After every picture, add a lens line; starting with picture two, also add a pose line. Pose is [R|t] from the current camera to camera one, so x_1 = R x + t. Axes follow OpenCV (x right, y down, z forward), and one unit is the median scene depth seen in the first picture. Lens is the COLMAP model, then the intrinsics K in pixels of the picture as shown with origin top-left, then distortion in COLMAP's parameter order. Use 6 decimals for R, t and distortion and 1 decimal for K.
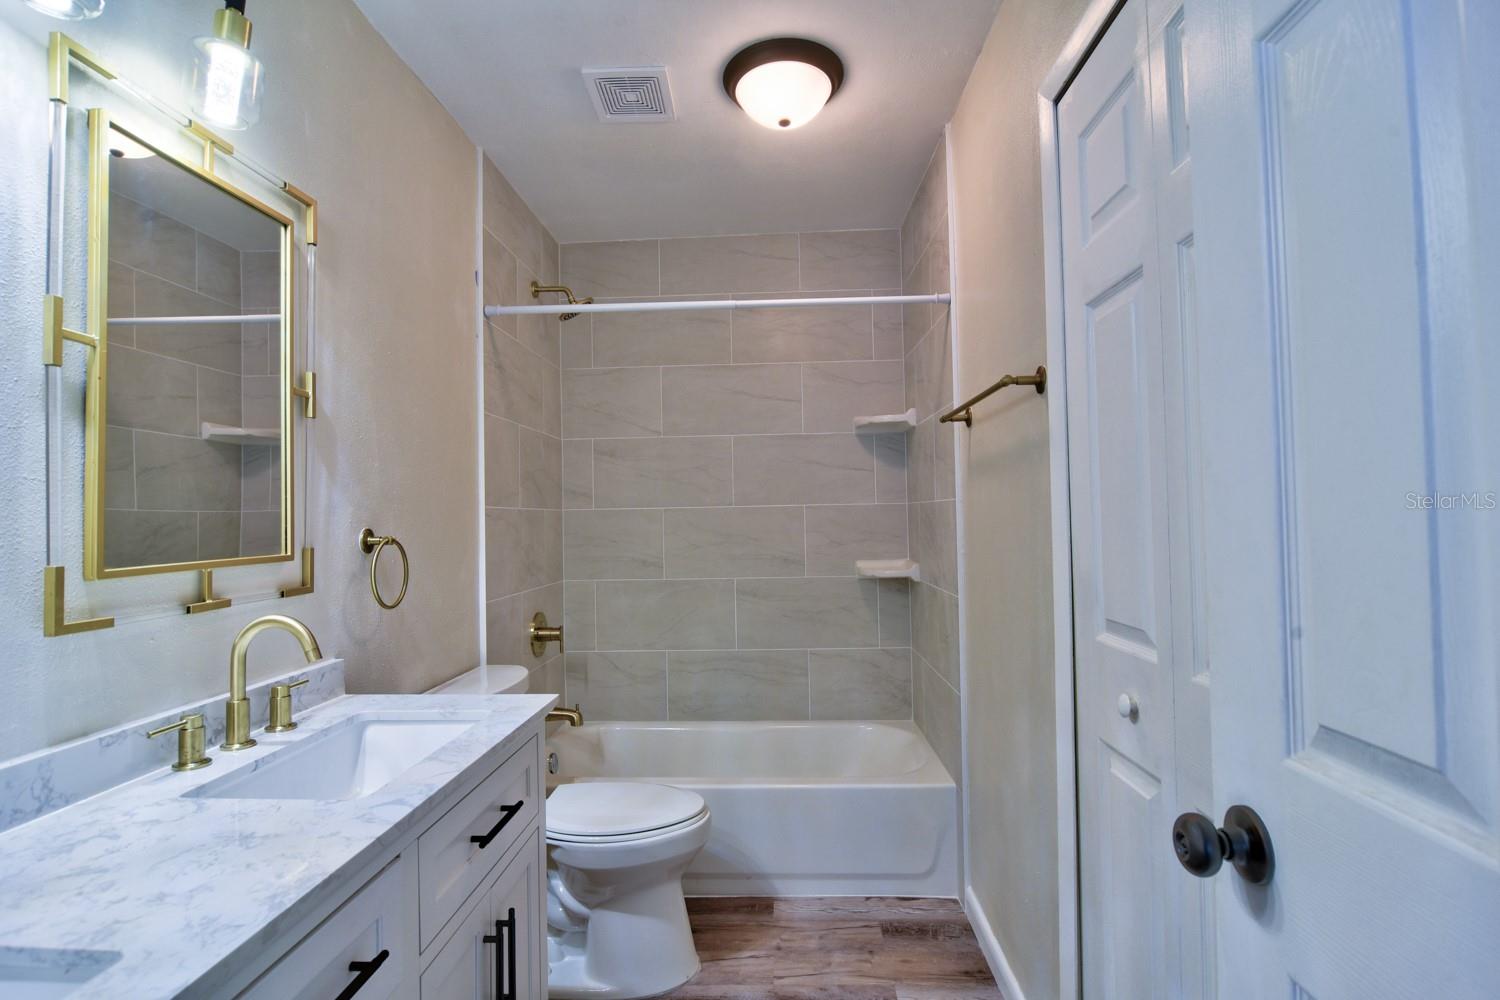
lens RADIAL K [[724.2, 0, 748.9], [0, 724.2, 505.3], [0, 0, 1]] dist [-0.003219, -0.008150]
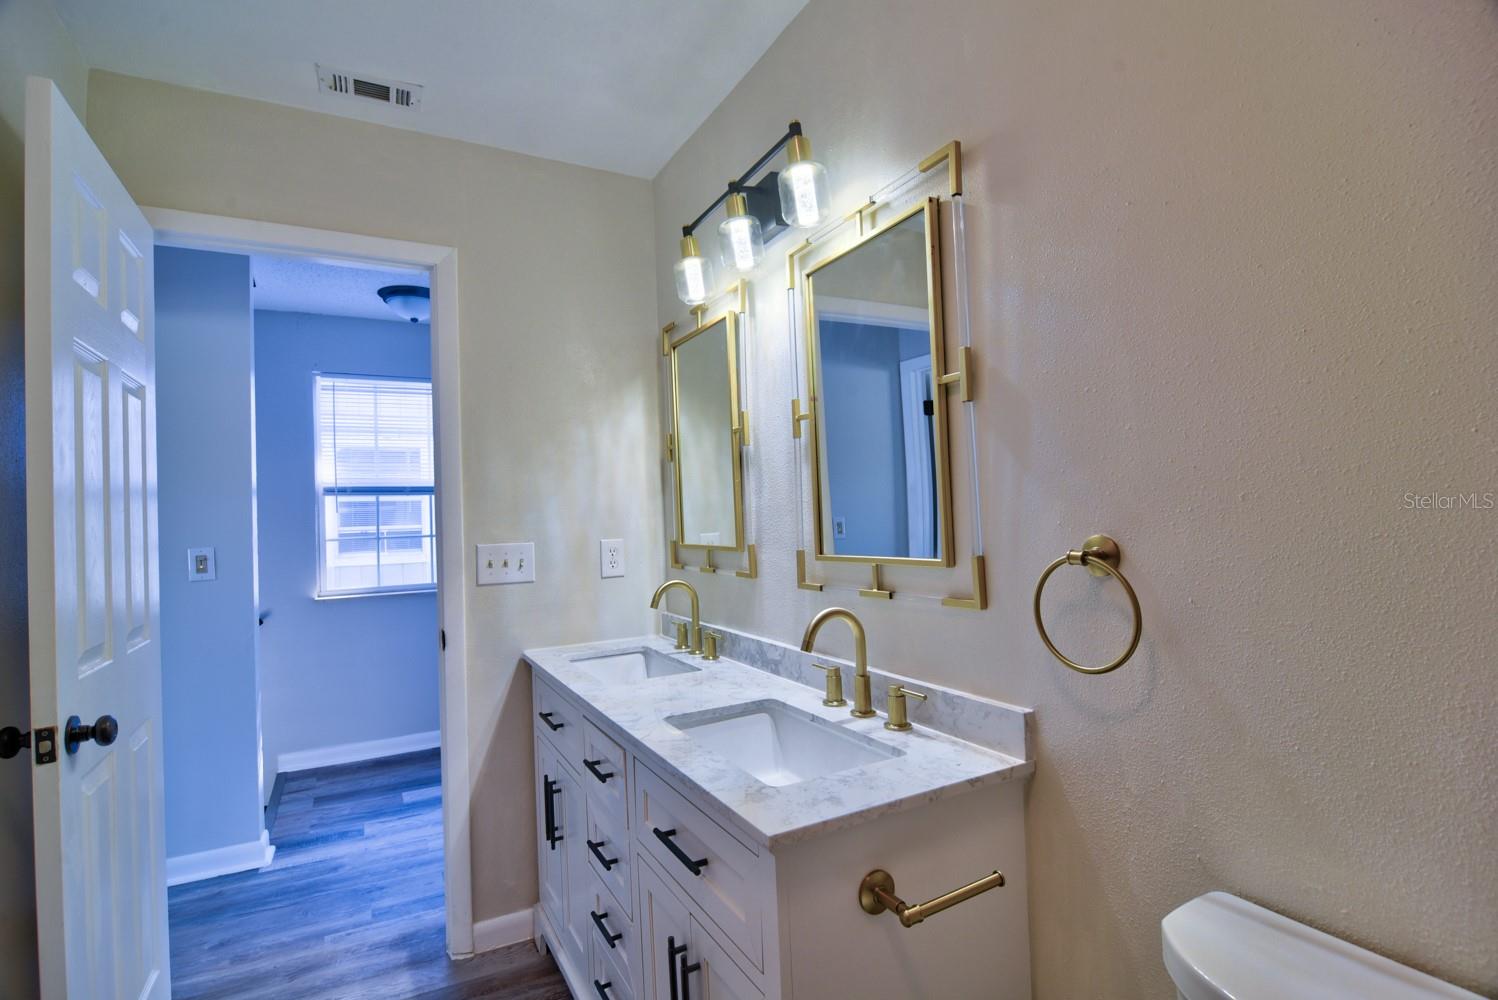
lens RADIAL K [[723.2, 0, 747.9], [0, 723.2, 505.3], [0, 0, 1]] dist [-0.003219, -0.008150]
pose [[-0.850414, 0.037103, -0.524805, 0.078766], [0.055958, 0.998231, -0.020102, 0.004043], [0.523130, -0.046462, -0.850985, 2.246044]]
